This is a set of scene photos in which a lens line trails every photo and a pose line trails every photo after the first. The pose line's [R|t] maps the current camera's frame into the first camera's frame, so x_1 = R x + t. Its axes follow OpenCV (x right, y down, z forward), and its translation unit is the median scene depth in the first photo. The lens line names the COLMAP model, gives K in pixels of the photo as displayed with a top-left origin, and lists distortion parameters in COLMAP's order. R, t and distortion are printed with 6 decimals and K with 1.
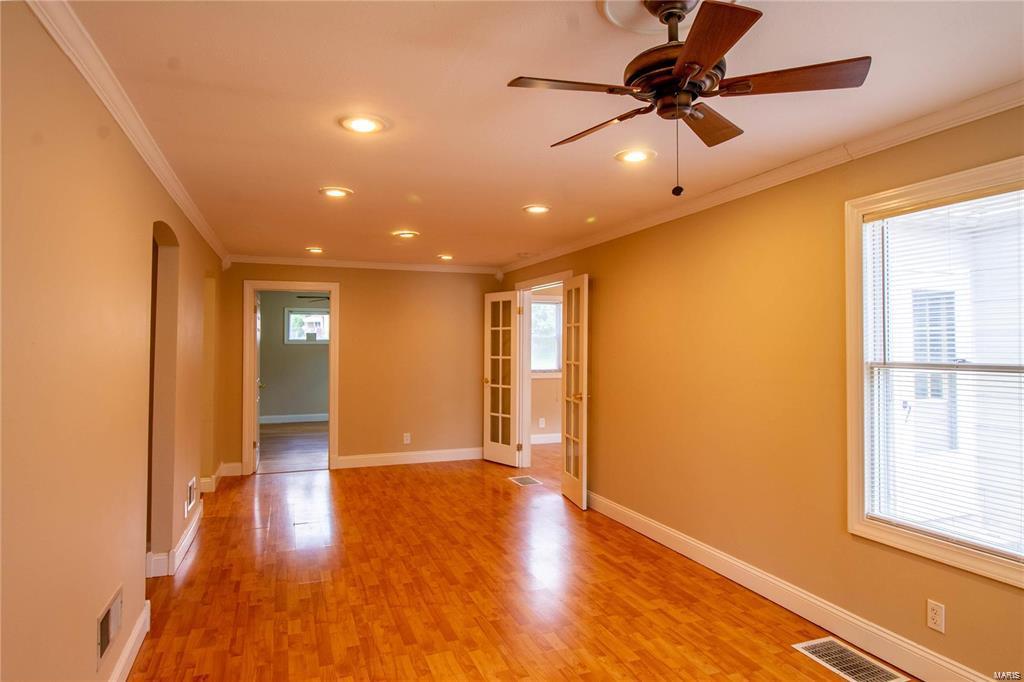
lens RADIAL K [[564.4, 0, 512.0], [0, 564.4, 341.0], [0, 0, 1]] dist [-0.000017, -0.000038]
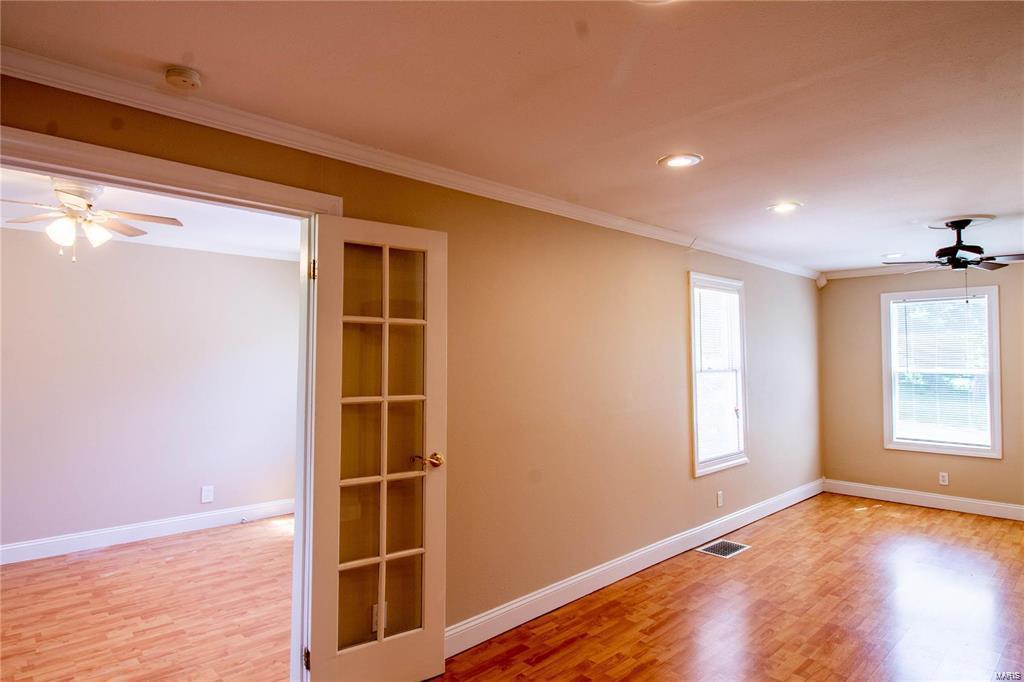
lens RADIAL K [[587.0, 0, 505.6], [0, 587.0, 335.6], [0, 0, 1]] dist [-0.002516, -0.002853]
pose [[-0.369068, 0.021618, 0.929151, -0.625864], [-0.020510, 0.999297, -0.031396, -0.007649], [-0.929176, -0.030644, -0.368365, 1.721648]]
